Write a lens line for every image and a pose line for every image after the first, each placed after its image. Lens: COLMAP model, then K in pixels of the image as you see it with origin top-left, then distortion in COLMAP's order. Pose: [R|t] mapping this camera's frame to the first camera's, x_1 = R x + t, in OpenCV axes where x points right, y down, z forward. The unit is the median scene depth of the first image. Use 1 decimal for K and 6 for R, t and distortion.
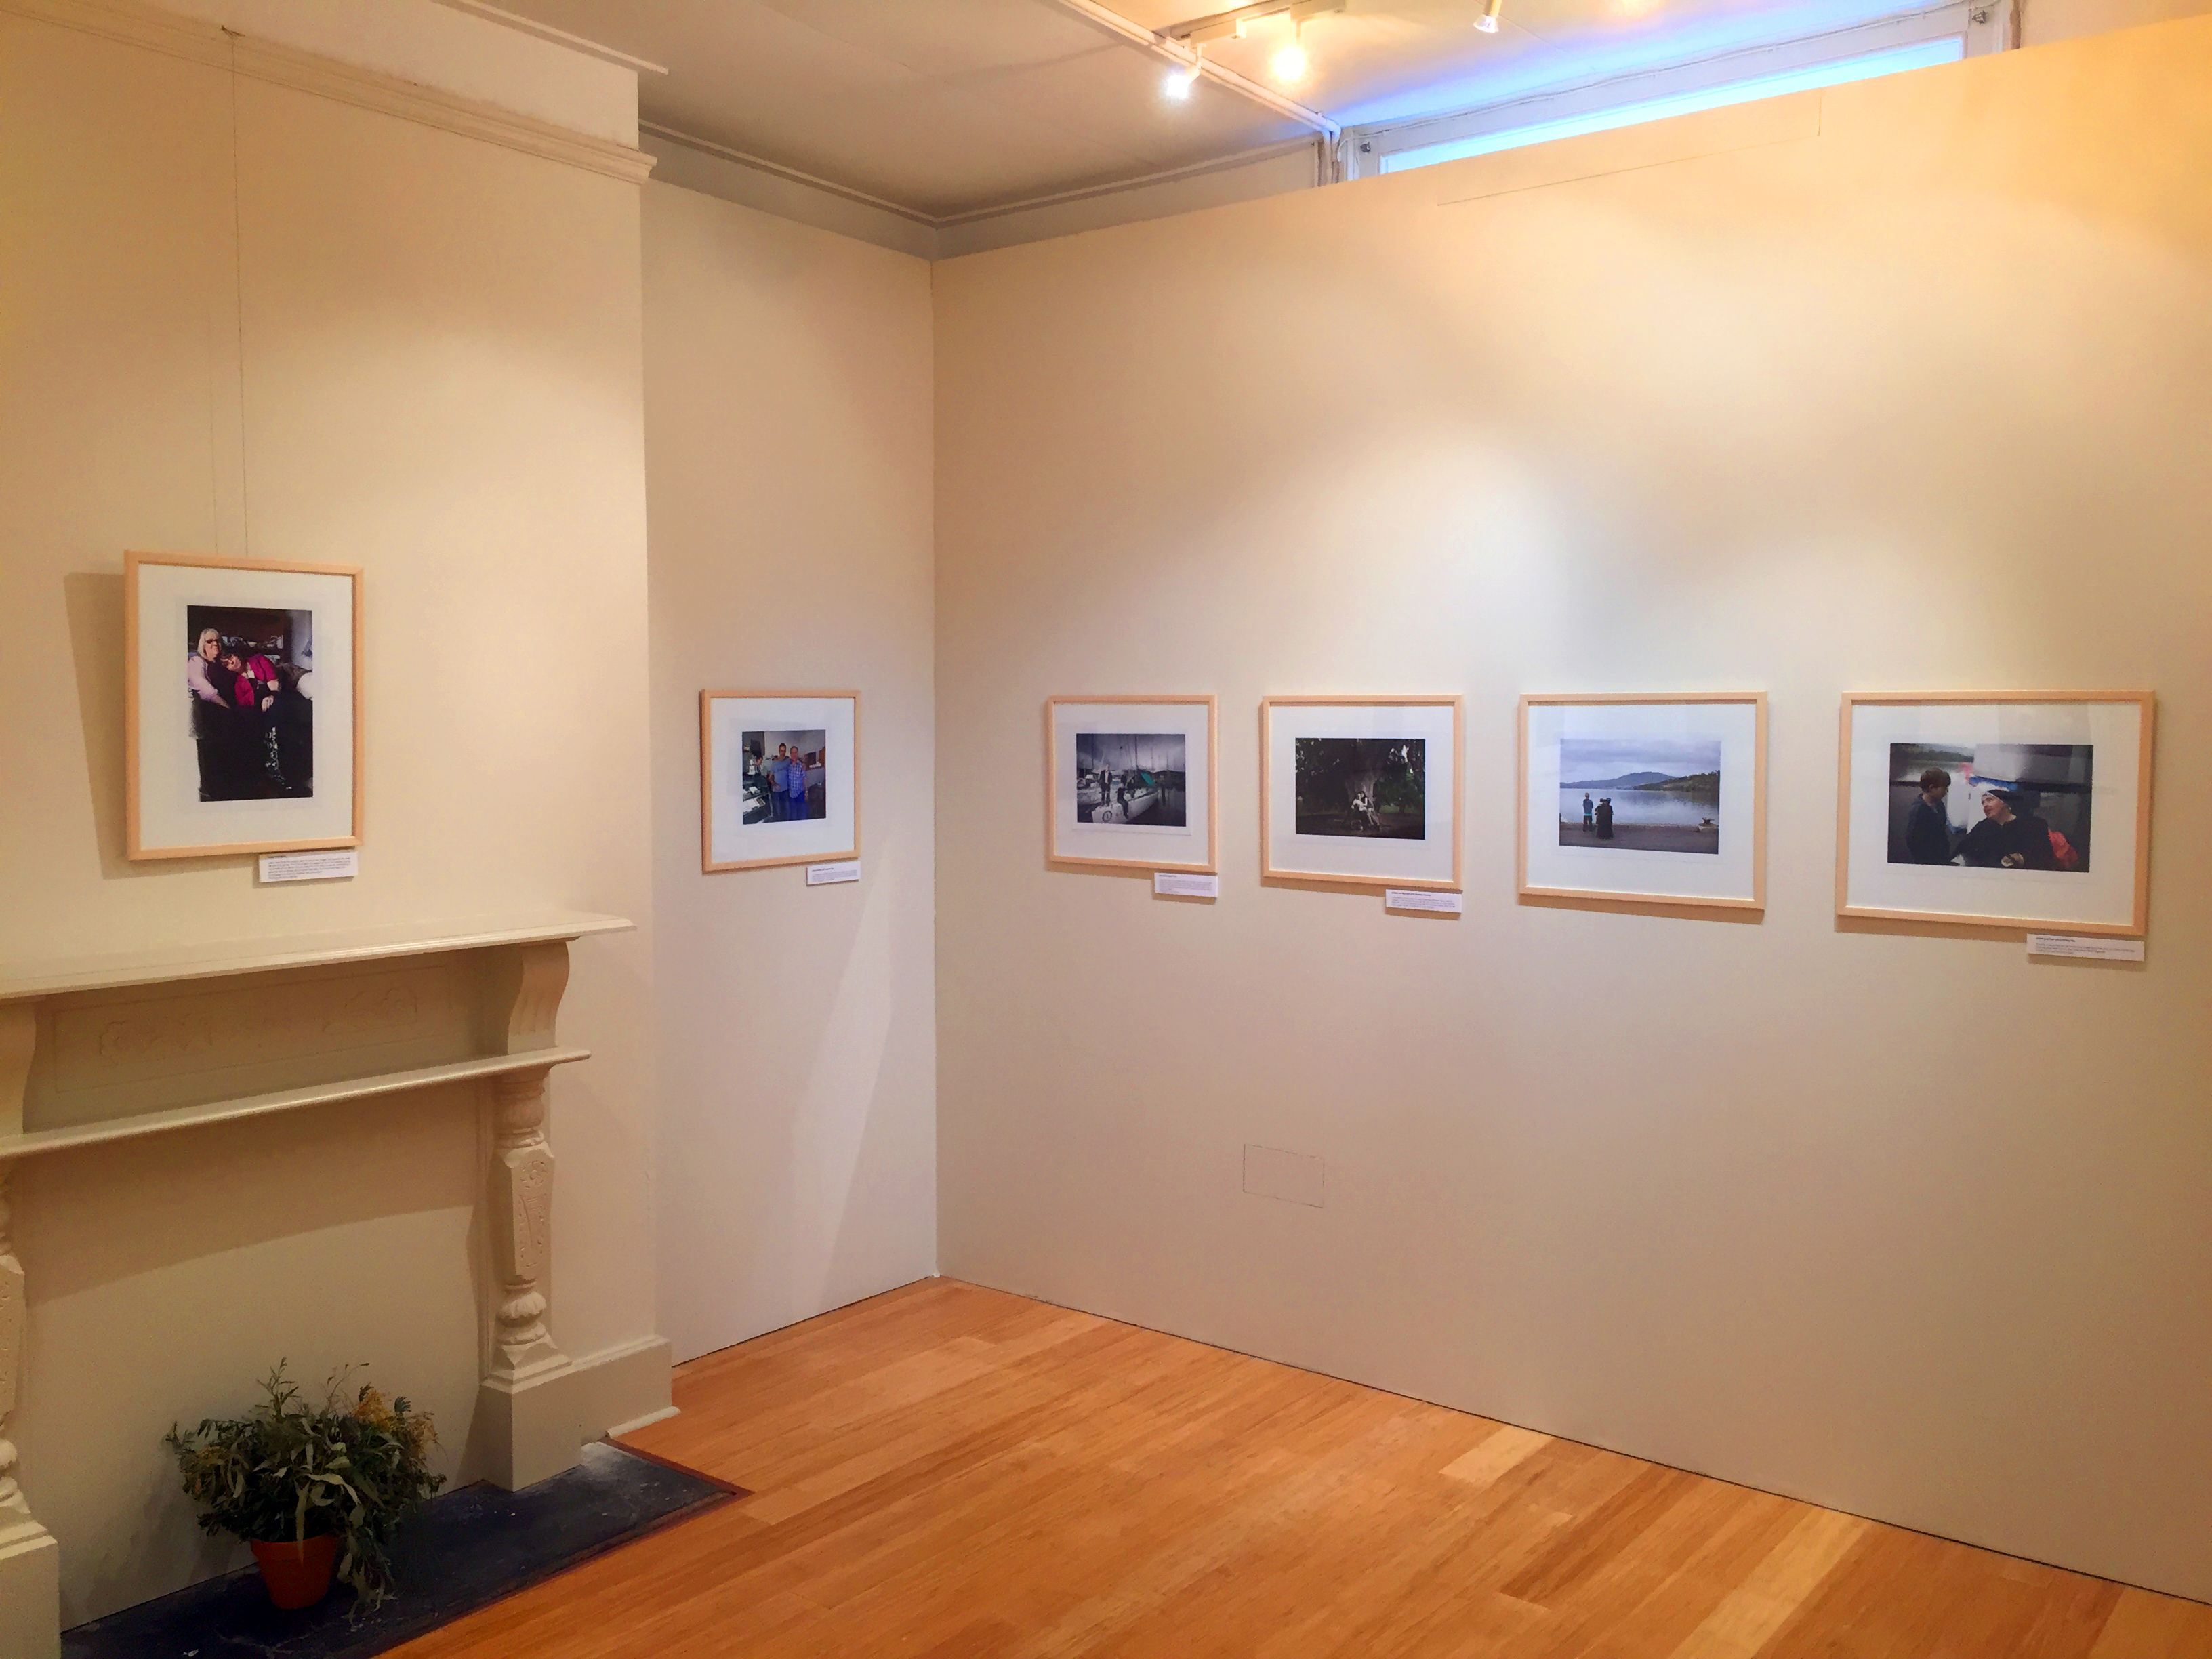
lens RADIAL K [[1910.2, 0, 1106.0], [0, 1910.2, 829.5], [0, 0, 1]] dist [0.089332, -0.112716]
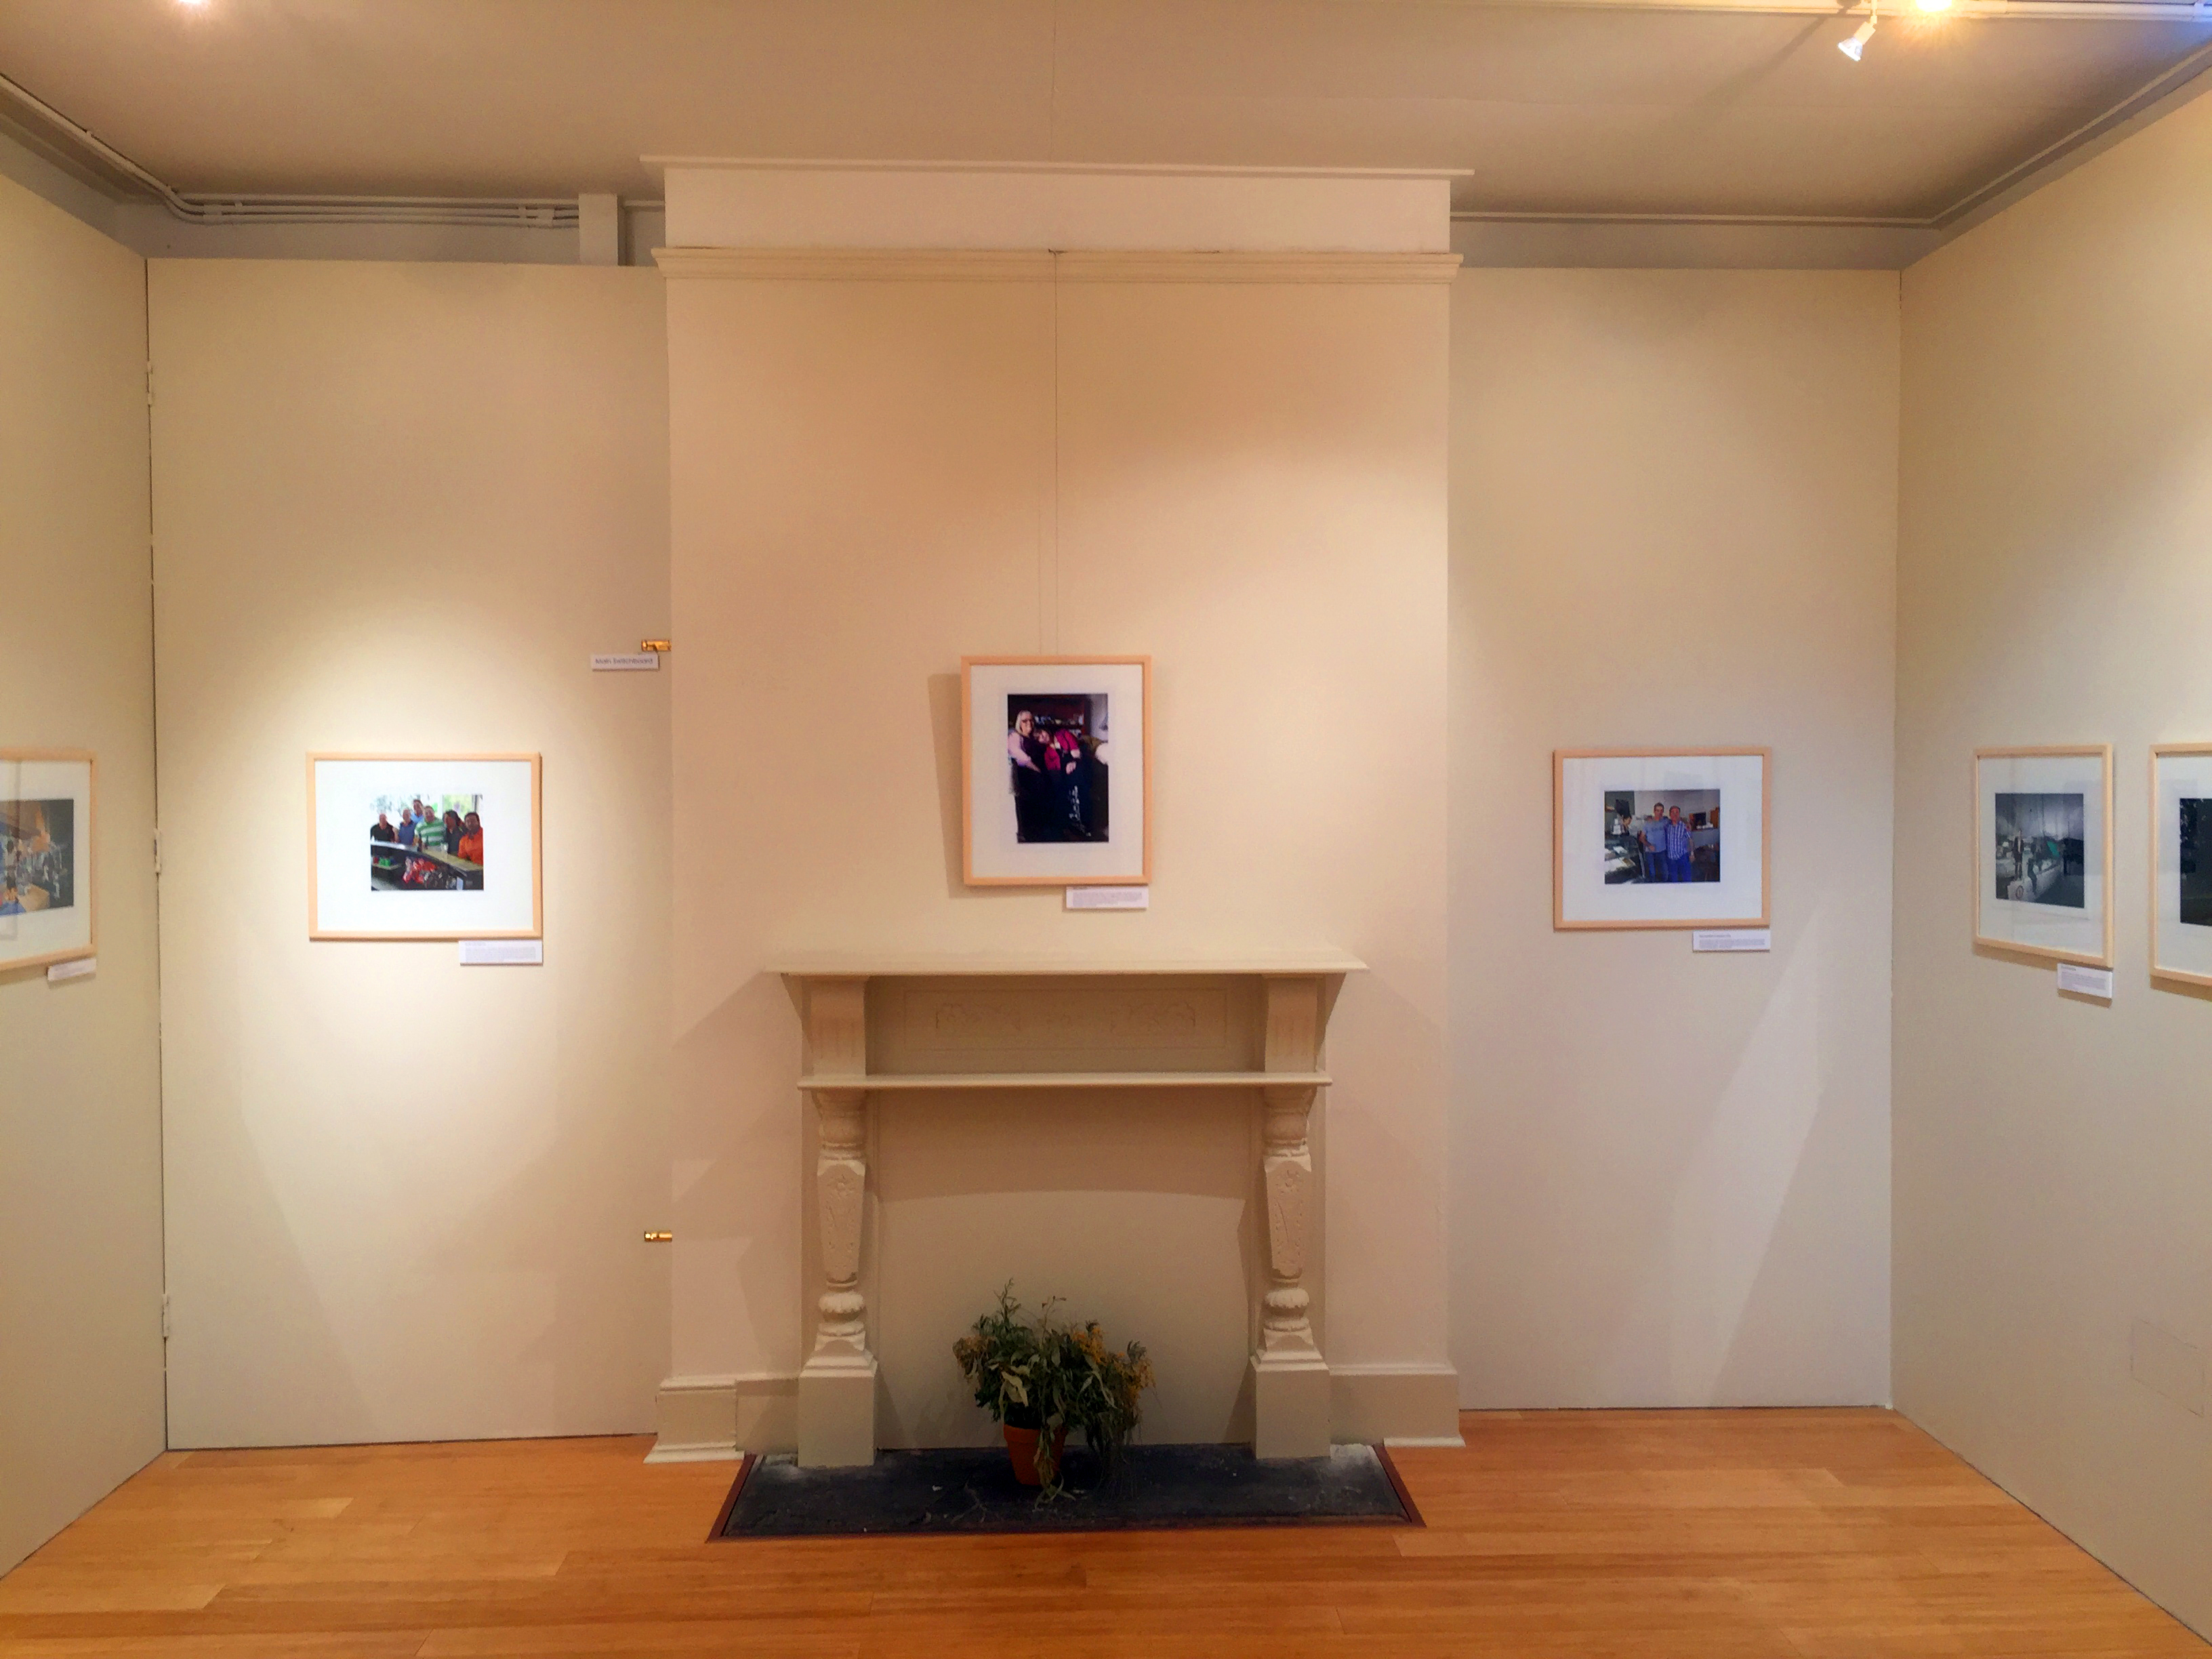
lens RADIAL K [[1910.2, 0, 1106.0], [0, 1910.2, 829.5], [0, 0, 1]] dist [0.089332, -0.112716]
pose [[0.637651, 0.015338, -0.770173, 0.490165], [-0.042414, 0.998984, -0.015222, -0.005621], [0.769157, 0.042373, 0.637654, 0.191872]]
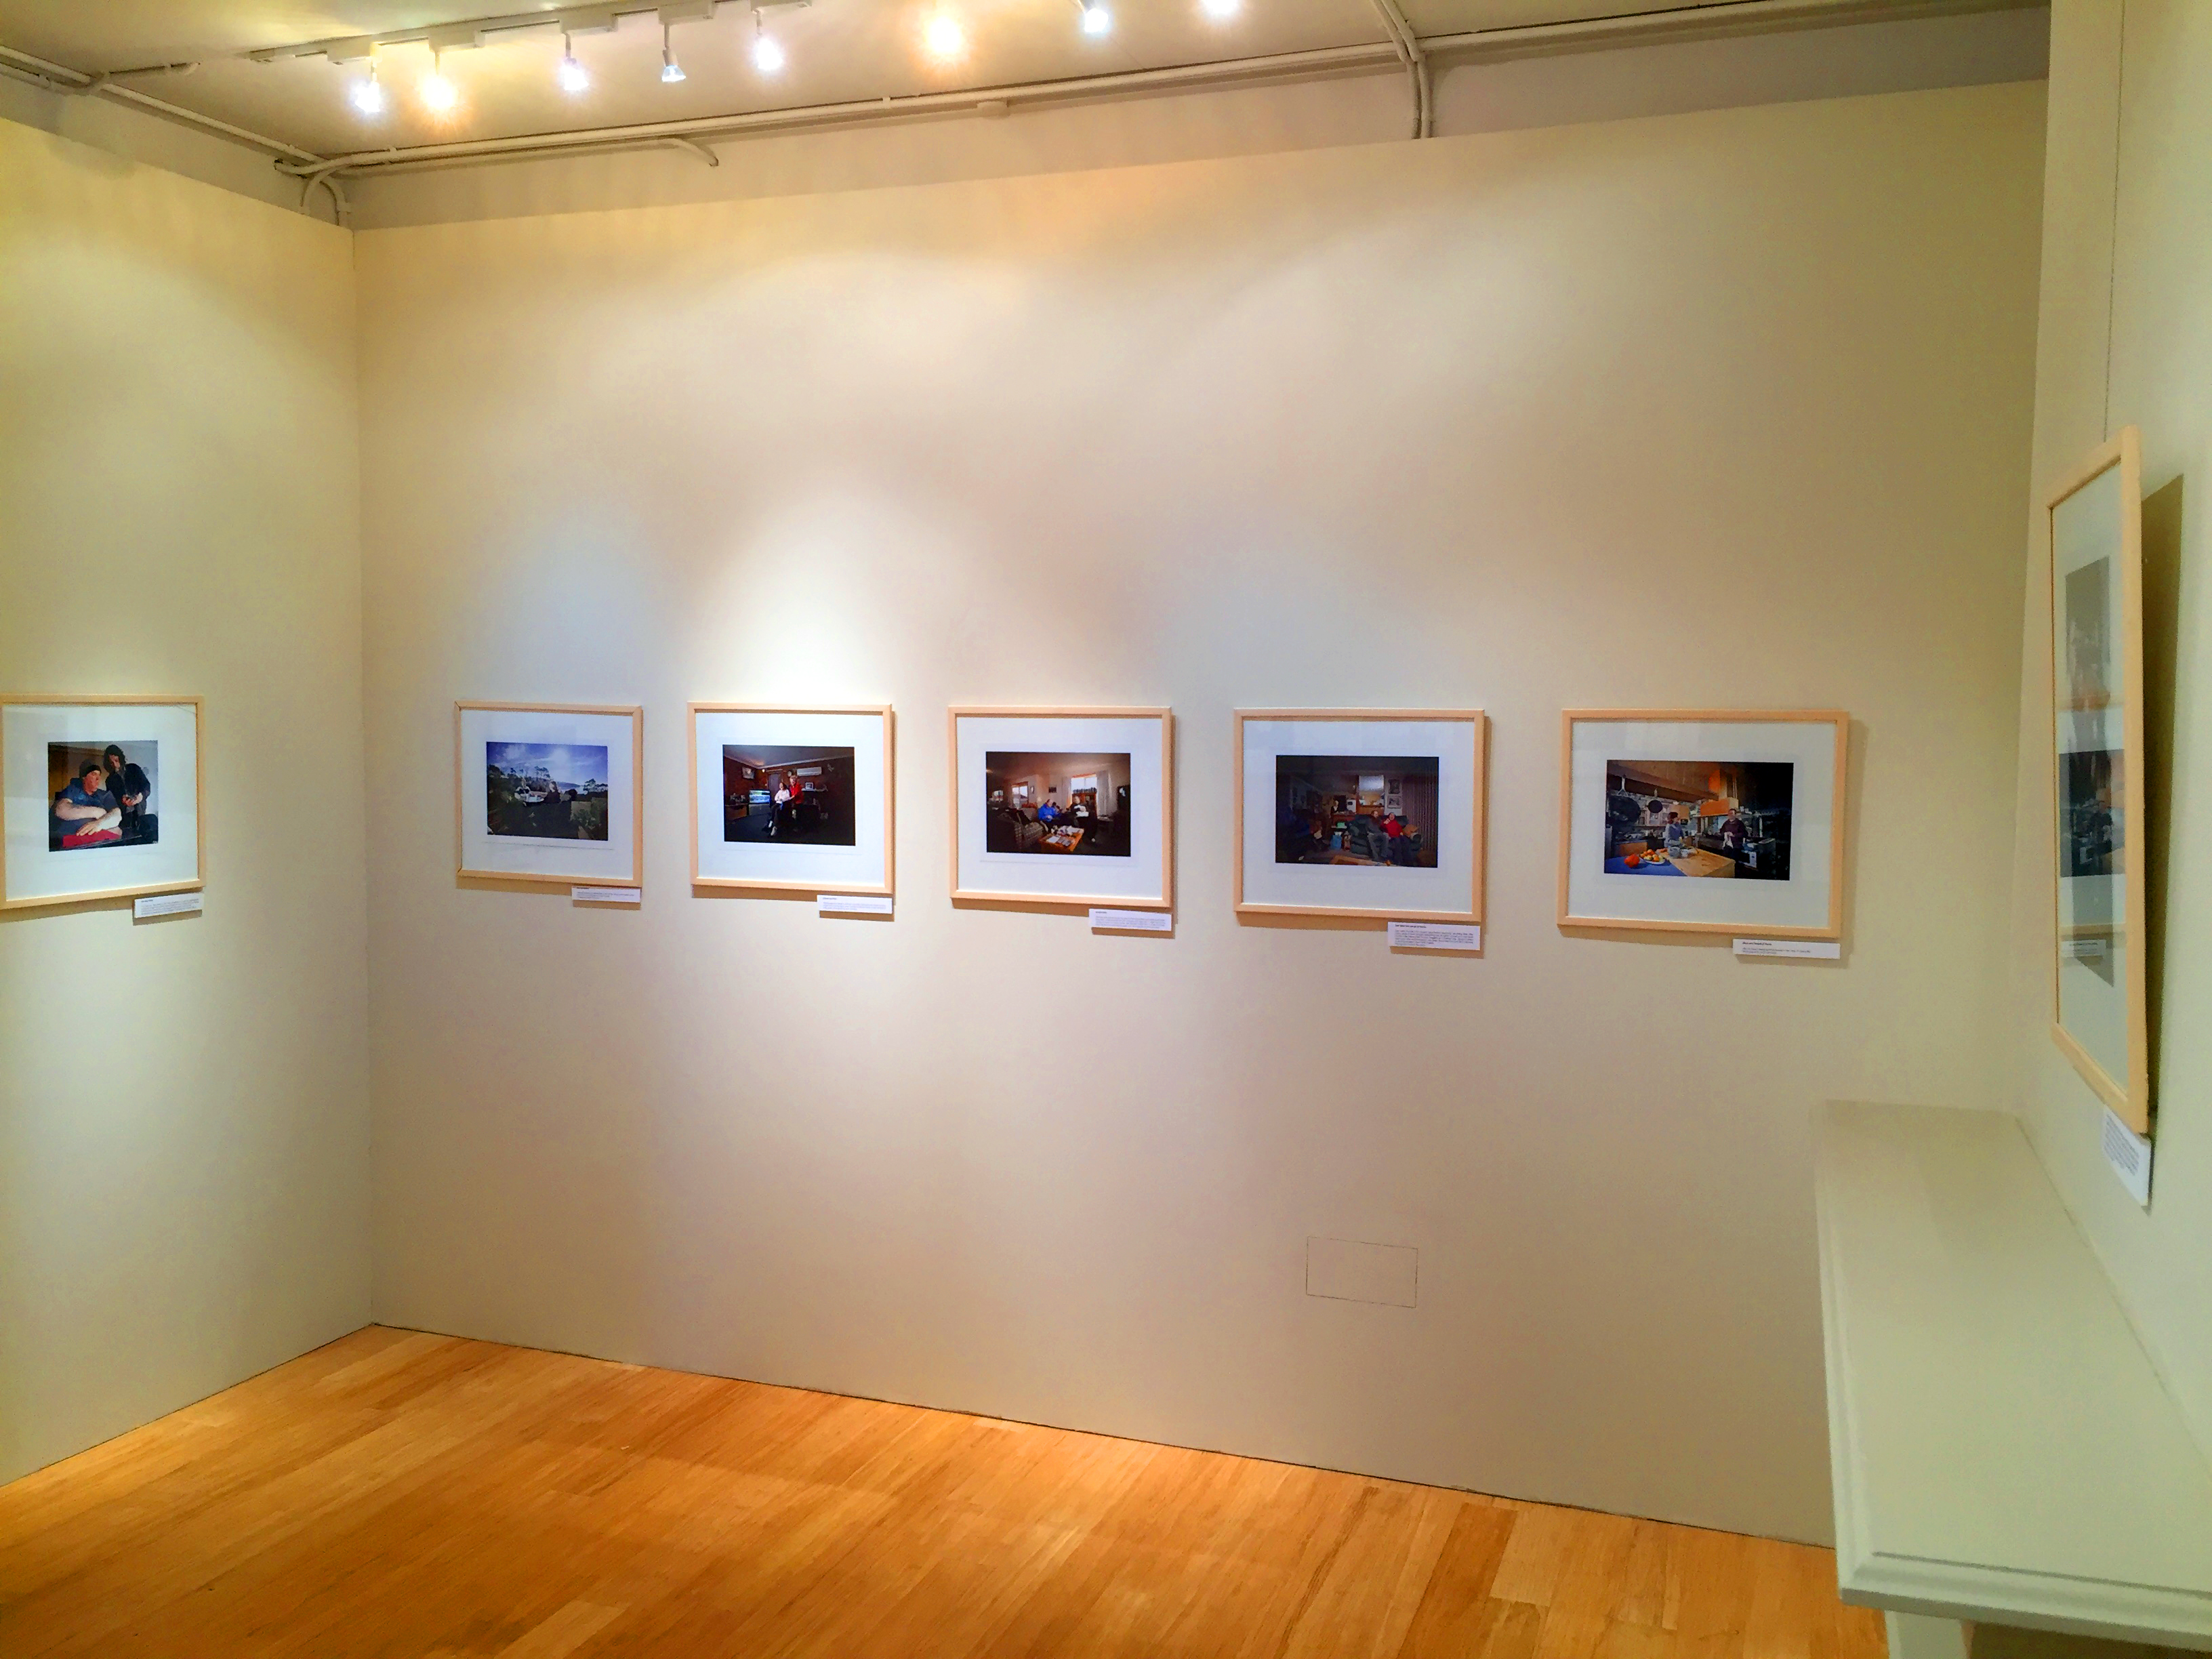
lens RADIAL K [[1853.4, 0, 1108.2], [0, 1853.4, 864.3], [0, 0, 1]] dist [0.000358, -0.000361]
pose [[0.948602, -0.020100, 0.315832, -0.019768], [0.015676, 0.999740, 0.016542, -0.001016], [-0.316082, -0.010741, 0.948671, 0.016078]]
